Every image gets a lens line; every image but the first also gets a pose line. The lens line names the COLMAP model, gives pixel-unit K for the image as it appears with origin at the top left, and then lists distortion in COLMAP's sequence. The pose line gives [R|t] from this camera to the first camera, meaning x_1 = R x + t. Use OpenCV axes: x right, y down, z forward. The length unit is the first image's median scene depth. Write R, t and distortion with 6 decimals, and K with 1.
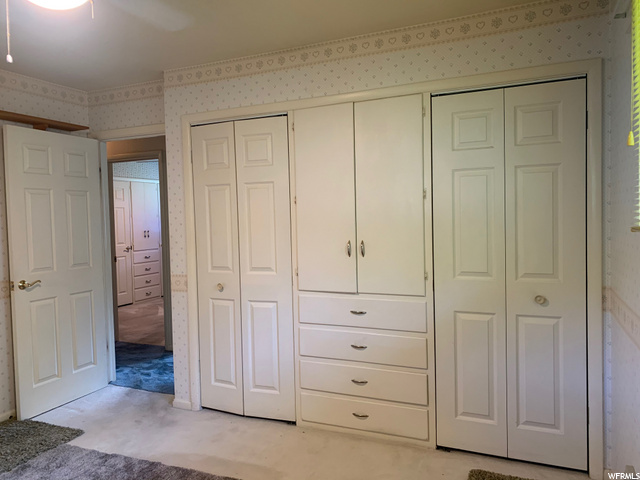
lens RADIAL K [[520.4, 0, 319.4], [0, 520.4, 232.7], [0, 0, 1]] dist [0.057974, -0.005763]
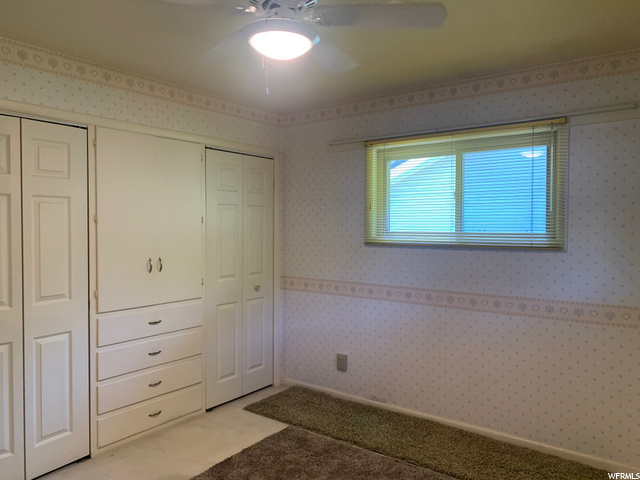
lens RADIAL K [[473.4, 0, 320.0], [0, 473.4, 240.0], [0, 0, 1]] dist [-0.001154, -0.003056]
pose [[0.207760, 0.002035, 0.978178, -0.815242], [0.036866, 0.999271, -0.009909, -0.000233], [-0.977485, 0.038121, 0.207534, 0.420004]]
